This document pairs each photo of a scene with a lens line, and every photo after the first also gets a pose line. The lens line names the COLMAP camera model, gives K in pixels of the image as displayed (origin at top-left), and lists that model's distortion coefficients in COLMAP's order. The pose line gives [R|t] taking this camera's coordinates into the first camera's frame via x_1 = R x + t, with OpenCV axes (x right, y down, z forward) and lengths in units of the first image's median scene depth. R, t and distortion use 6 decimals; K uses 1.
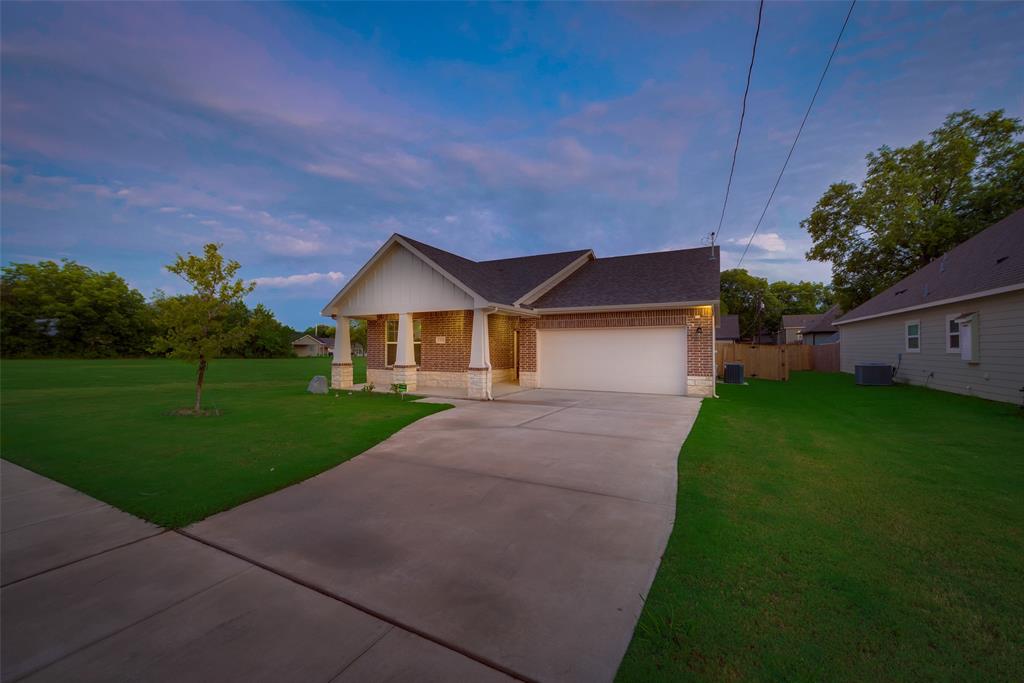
lens RADIAL K [[405.9, 0, 518.9], [0, 405.9, 345.7], [0, 0, 1]] dist [-0.000068, -0.000032]
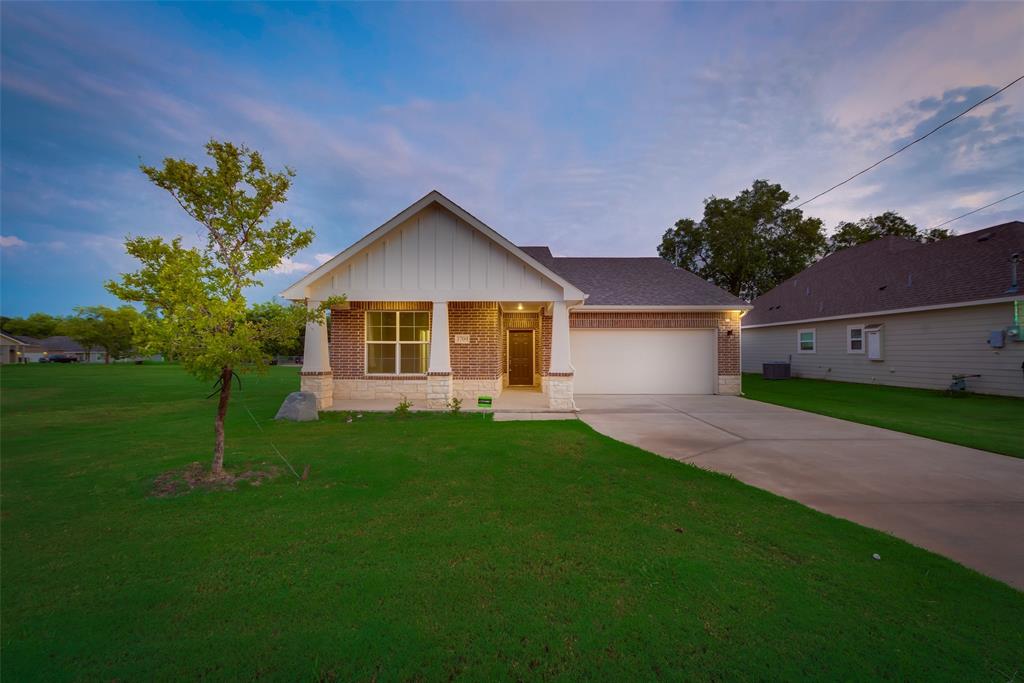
lens RADIAL K [[407.9, 0, 528.8], [0, 407.9, 347.1], [0, 0, 1]] dist [0.002783, 0.000071]
pose [[0.882112, 0.004577, 0.471017, -0.481569], [-0.002299, 0.999983, -0.005412, 0.005880], [-0.471034, 0.003691, 0.882107, 0.265396]]
